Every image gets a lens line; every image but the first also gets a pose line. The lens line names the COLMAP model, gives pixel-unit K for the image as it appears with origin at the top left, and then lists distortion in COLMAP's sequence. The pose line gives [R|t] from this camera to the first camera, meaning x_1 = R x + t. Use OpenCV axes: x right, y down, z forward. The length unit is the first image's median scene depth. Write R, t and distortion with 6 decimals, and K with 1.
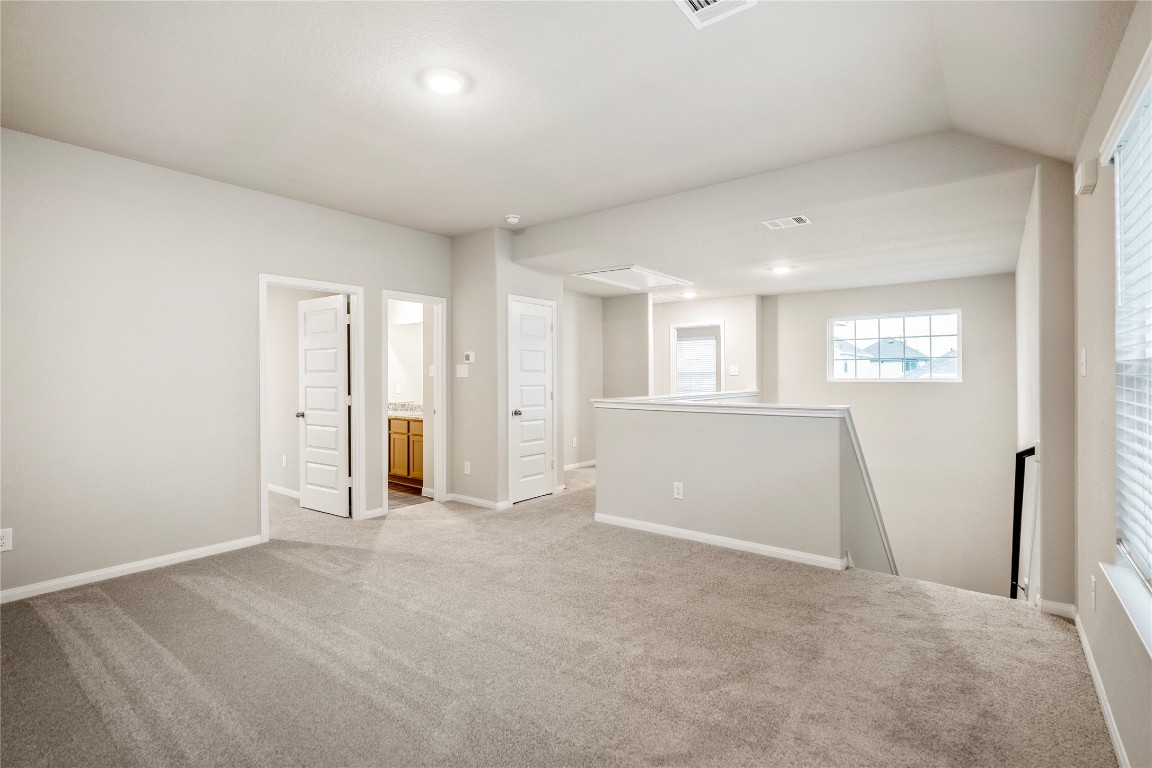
lens RADIAL K [[539.2, 0, 571.9], [0, 539.2, 370.8], [0, 0, 1]] dist [-0.002120, -0.000555]
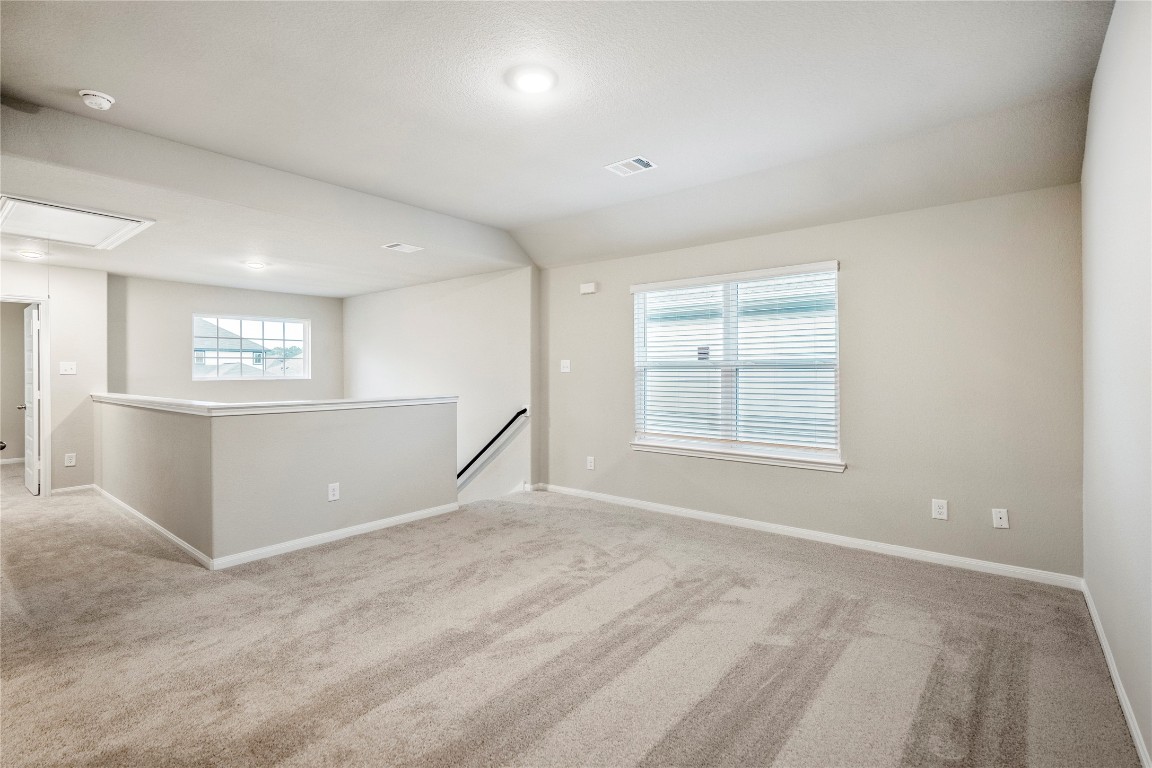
lens RADIAL K [[539.2, 0, 571.9], [0, 539.2, 370.8], [0, 0, 1]] dist [-0.002120, -0.000555]
pose [[0.026747, 0.004379, 0.999633, -0.567434], [-0.004298, 0.999982, -0.004266, 0.005211], [-0.999633, -0.004183, 0.026766, 0.408887]]
